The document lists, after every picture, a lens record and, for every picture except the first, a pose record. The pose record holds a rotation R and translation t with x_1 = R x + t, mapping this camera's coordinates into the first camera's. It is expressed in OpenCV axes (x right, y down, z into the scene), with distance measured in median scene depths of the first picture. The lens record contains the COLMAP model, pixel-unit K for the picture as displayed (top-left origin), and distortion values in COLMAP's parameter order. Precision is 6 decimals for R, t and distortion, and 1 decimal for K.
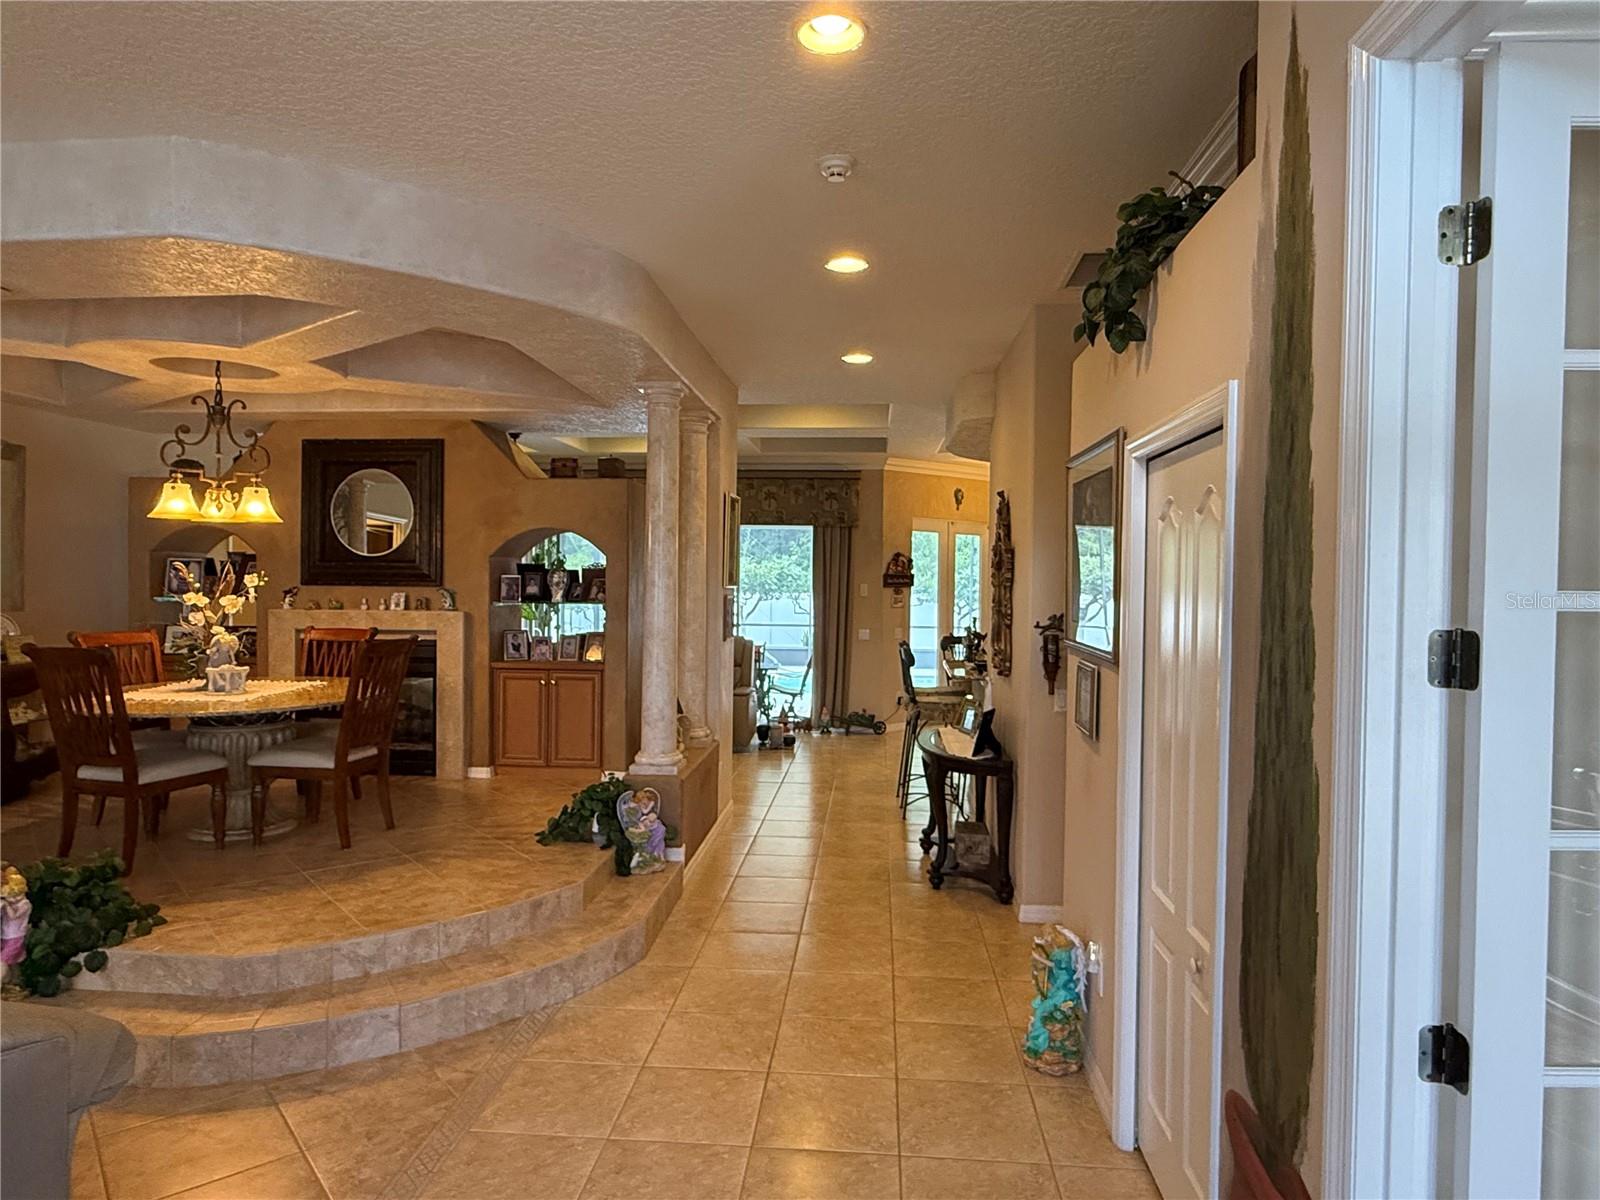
lens RADIAL K [[972.5, 0, 803.2], [0, 972.5, 598.9], [0, 0, 1]] dist [-0.002539, 0.002904]
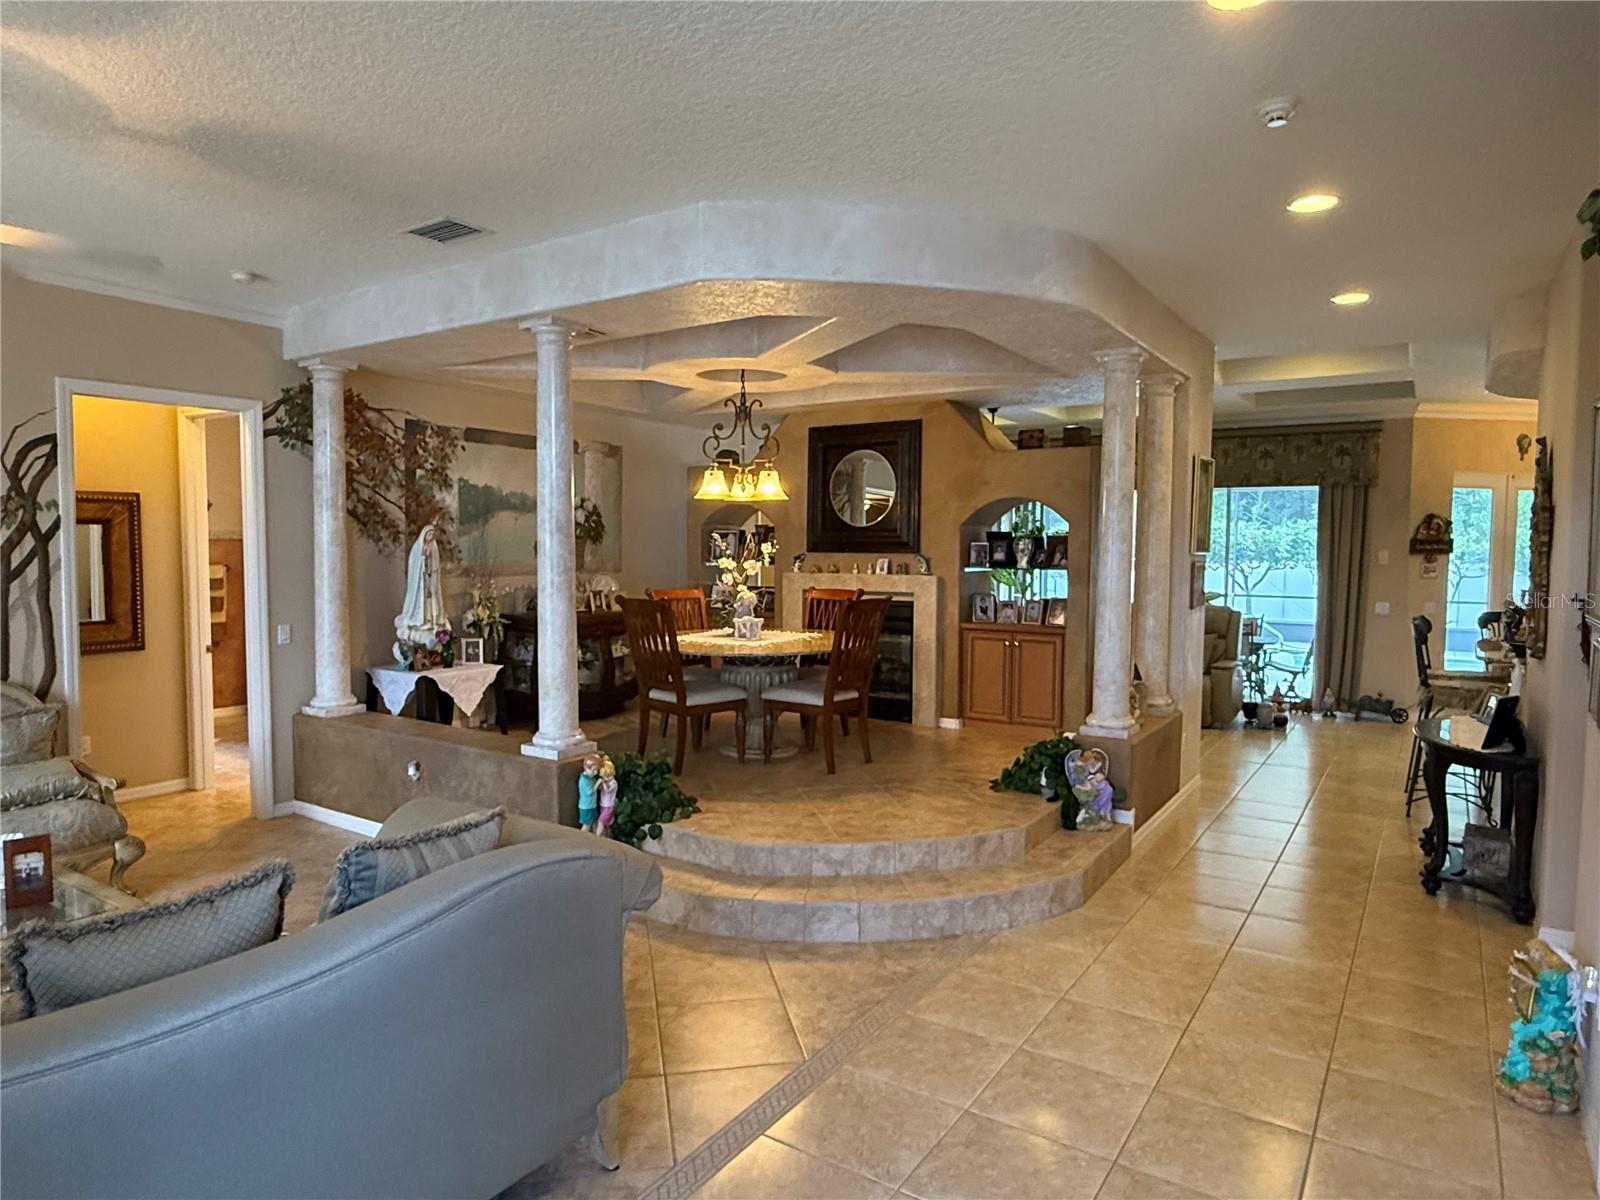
lens RADIAL K [[972.5, 0, 798.6], [0, 972.5, 598.5], [0, 0, 1]] dist [-0.002539, 0.002904]
pose [[0.874734, 0.021046, -0.484146, 0.059663], [-0.005505, 0.999424, 0.033499, 0.003147], [0.484572, -0.026637, 0.874346, -0.046719]]
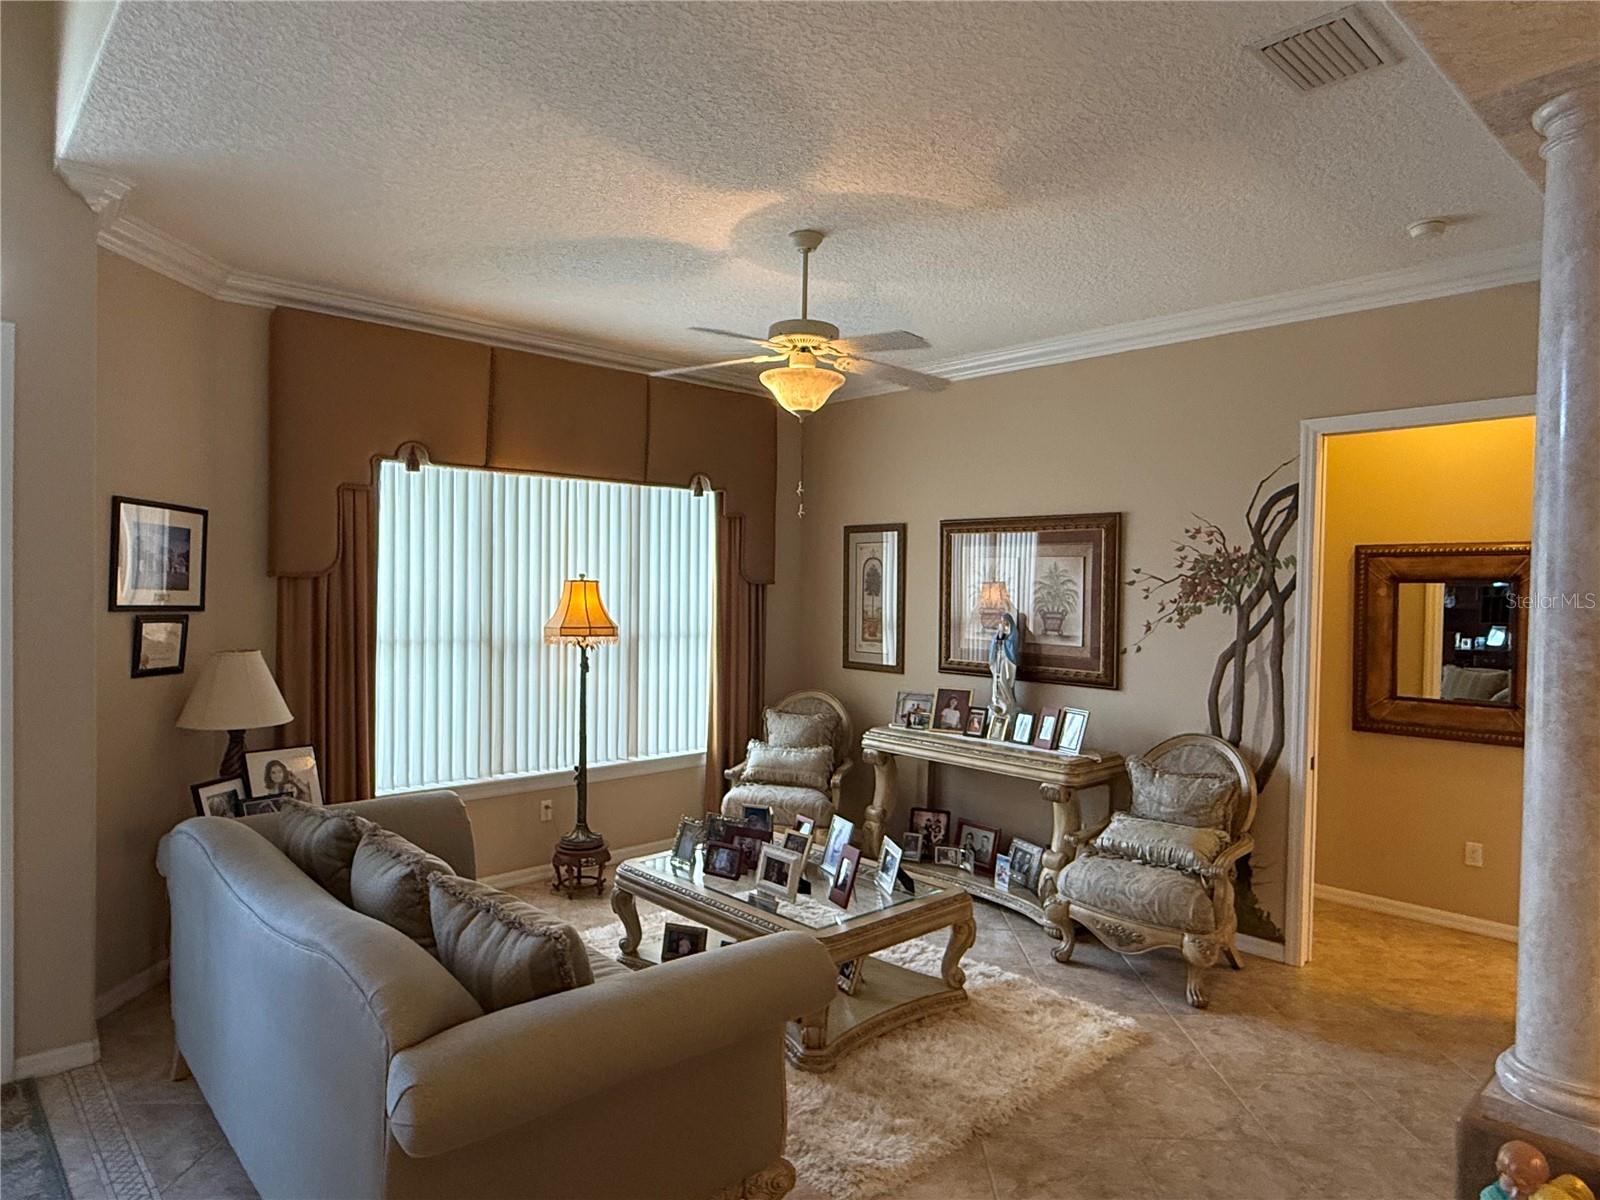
lens RADIAL K [[972.5, 0, 801.5], [0, 972.5, 601.2], [0, 0, 1]] dist [-0.002539, 0.002904]
pose [[-0.680798, -0.009458, -0.732410, -0.145559], [-0.038597, 0.998991, 0.022976, -0.025902], [0.731453, 0.043911, -0.680476, 0.894984]]
